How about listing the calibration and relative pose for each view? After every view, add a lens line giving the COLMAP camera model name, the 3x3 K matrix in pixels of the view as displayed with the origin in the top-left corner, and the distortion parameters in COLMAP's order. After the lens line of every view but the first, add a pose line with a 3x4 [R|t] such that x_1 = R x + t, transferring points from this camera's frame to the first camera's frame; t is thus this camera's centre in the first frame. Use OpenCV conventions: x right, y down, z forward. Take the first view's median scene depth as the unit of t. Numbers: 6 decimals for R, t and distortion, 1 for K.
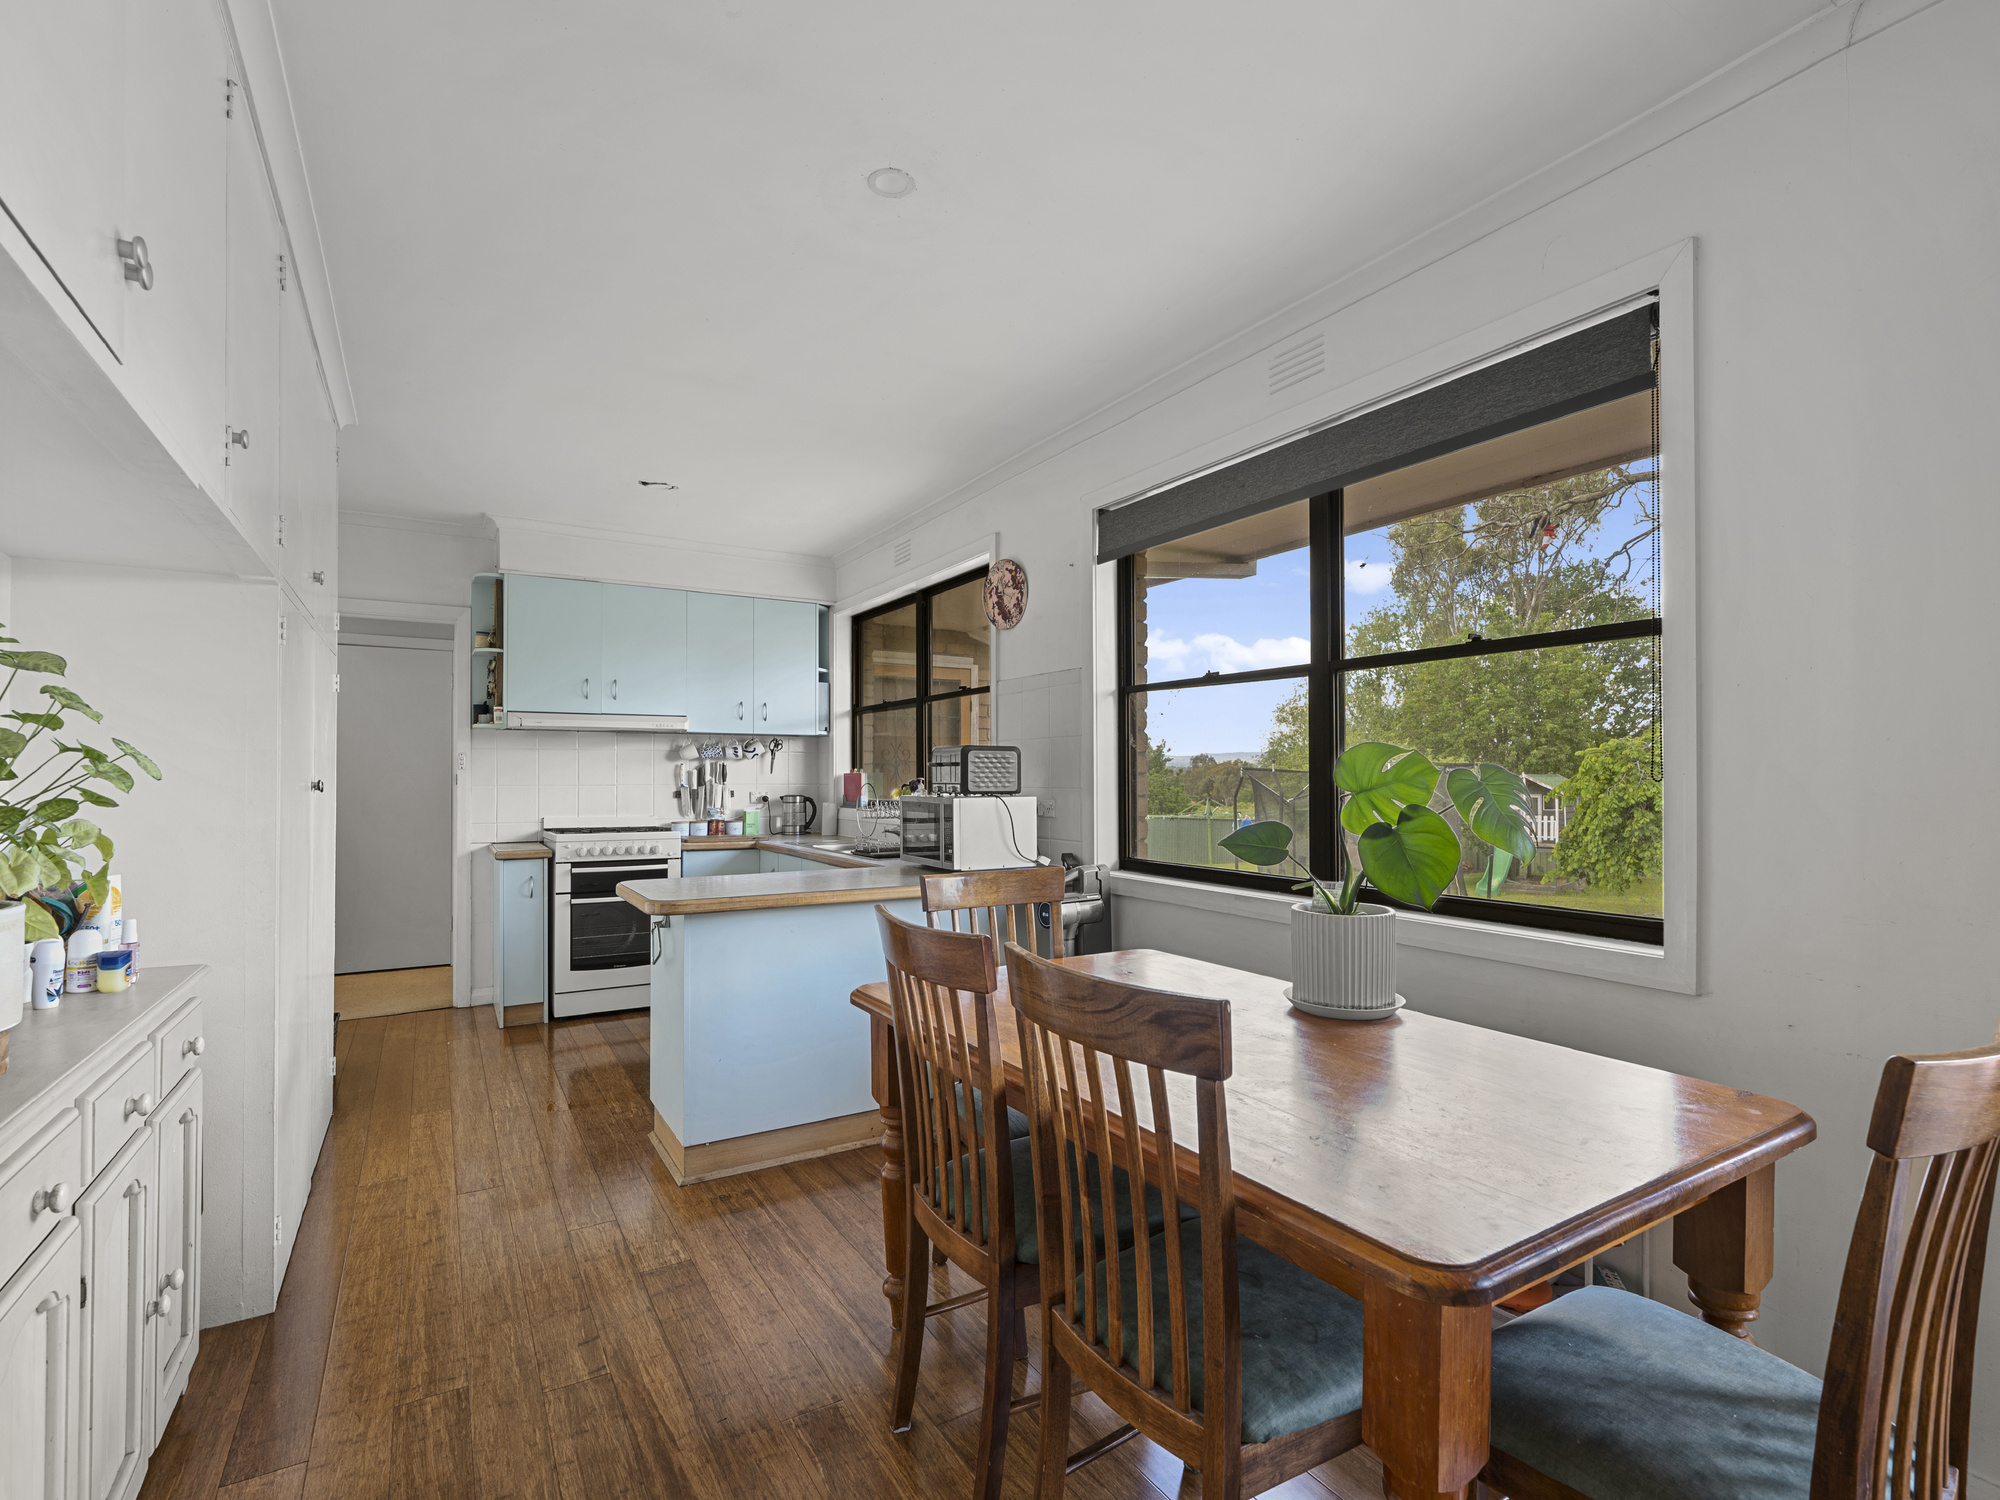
lens RADIAL K [[959.6, 0, 1013.6], [0, 959.6, 760.0], [0, 0, 1]] dist [0.019740, 0.000219]
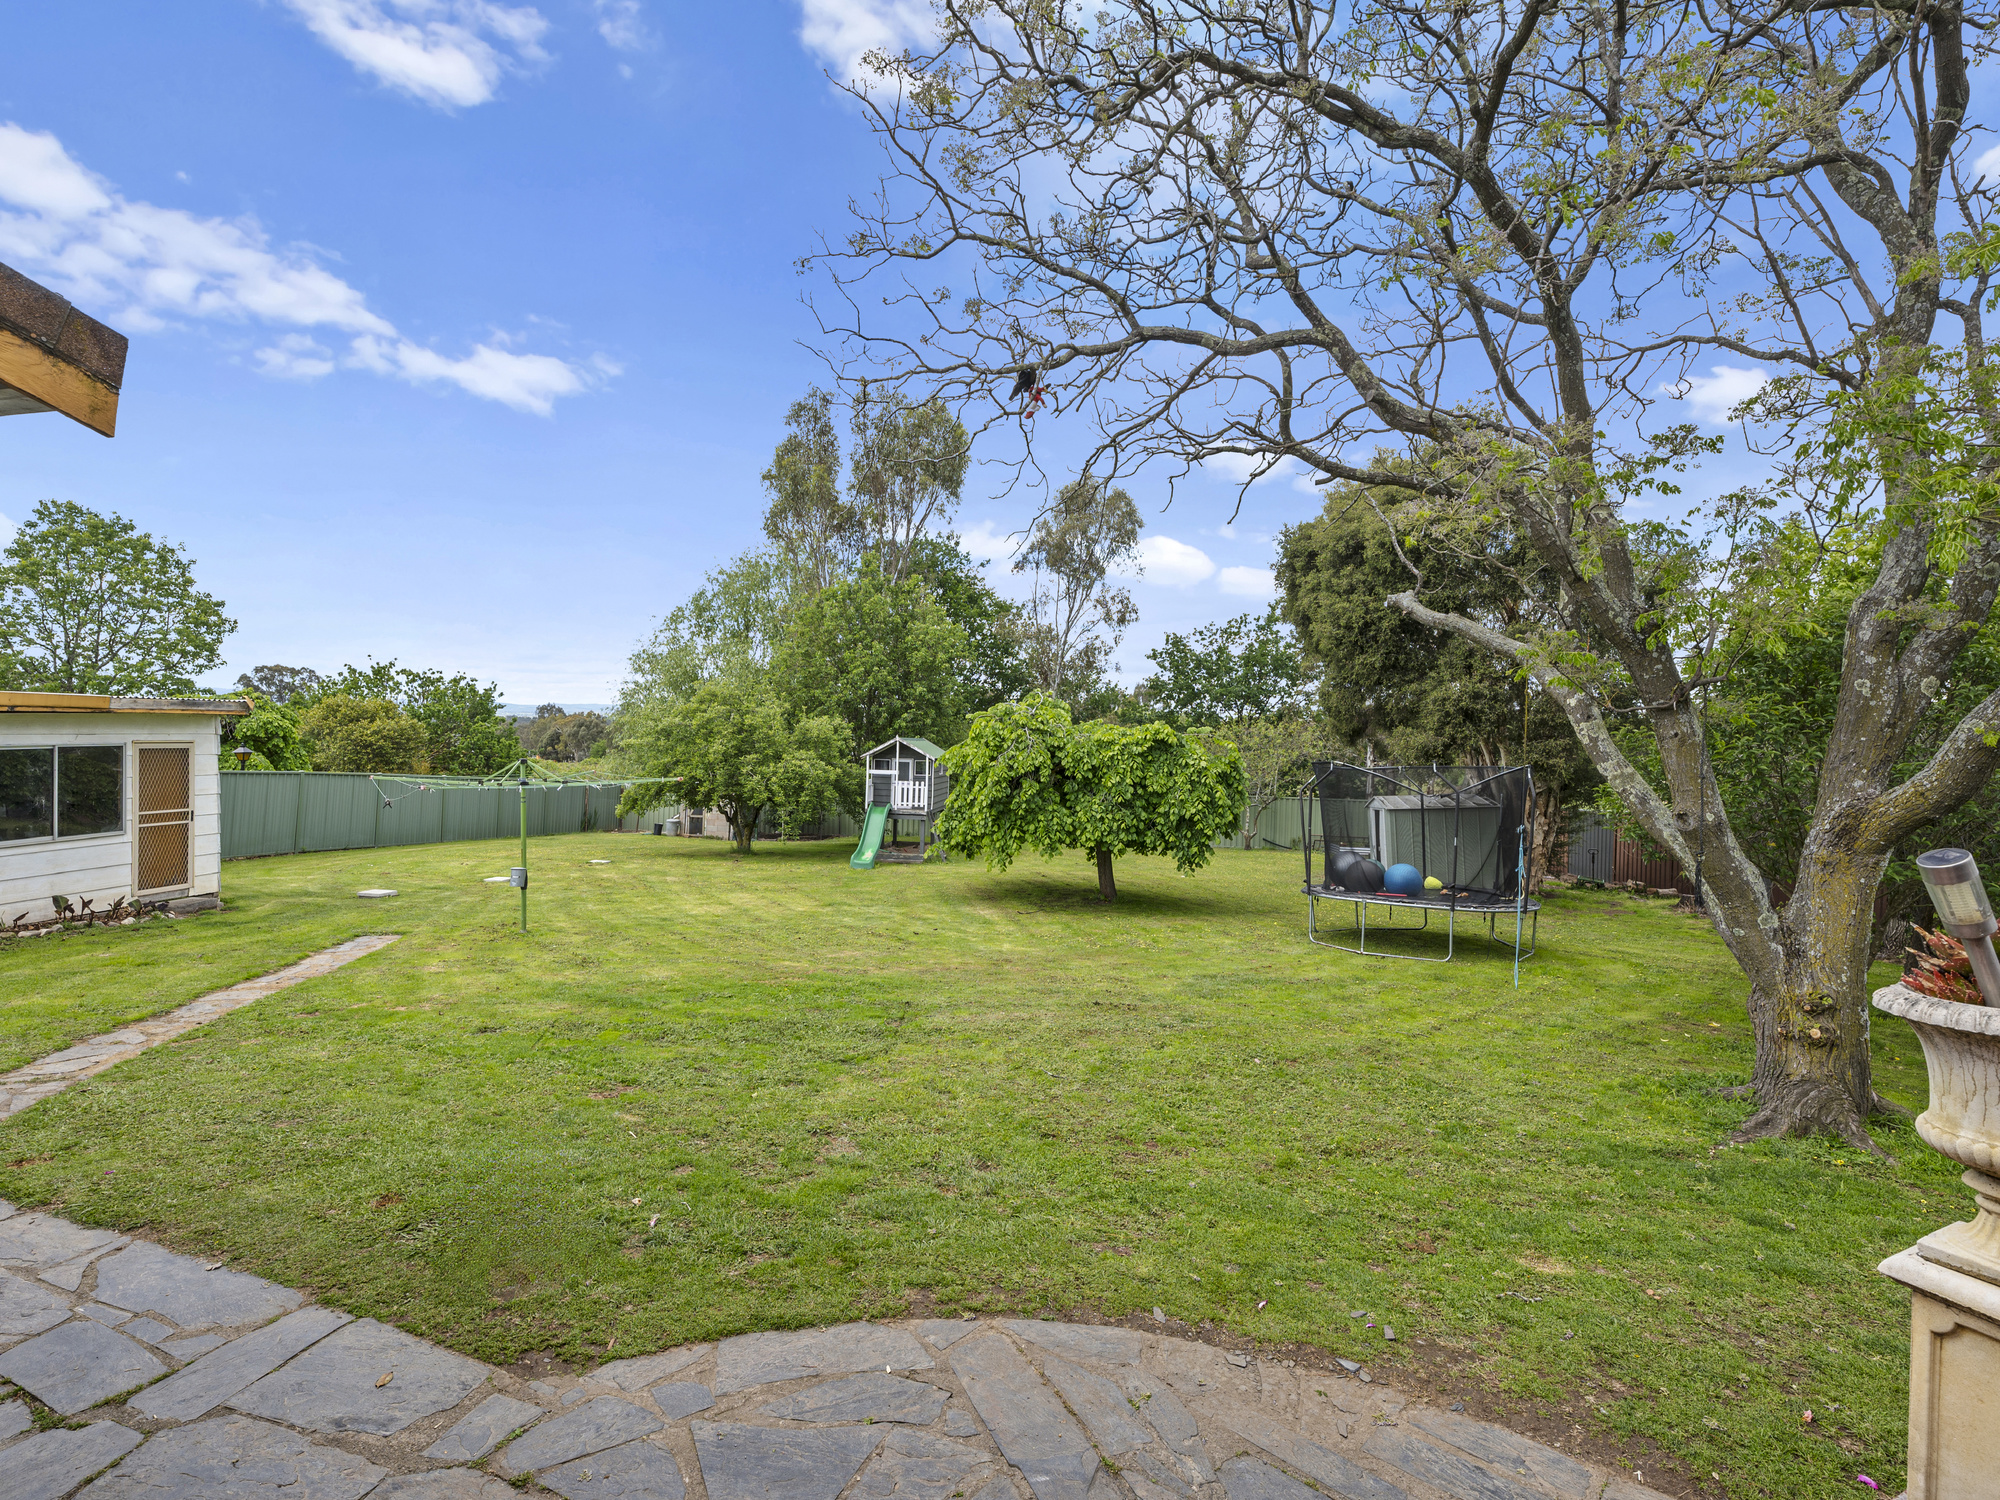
lens RADIAL K [[919.9, 0, 1015.1], [0, 919.9, 747.0], [0, 0, 1]] dist [-0.005606, -0.000743]
pose [[0.788280, 0.024407, 0.614833, 0.087850], [-0.044160, 0.998880, 0.016965, 0.005028], [-0.613730, -0.040525, 0.788475, 0.297137]]
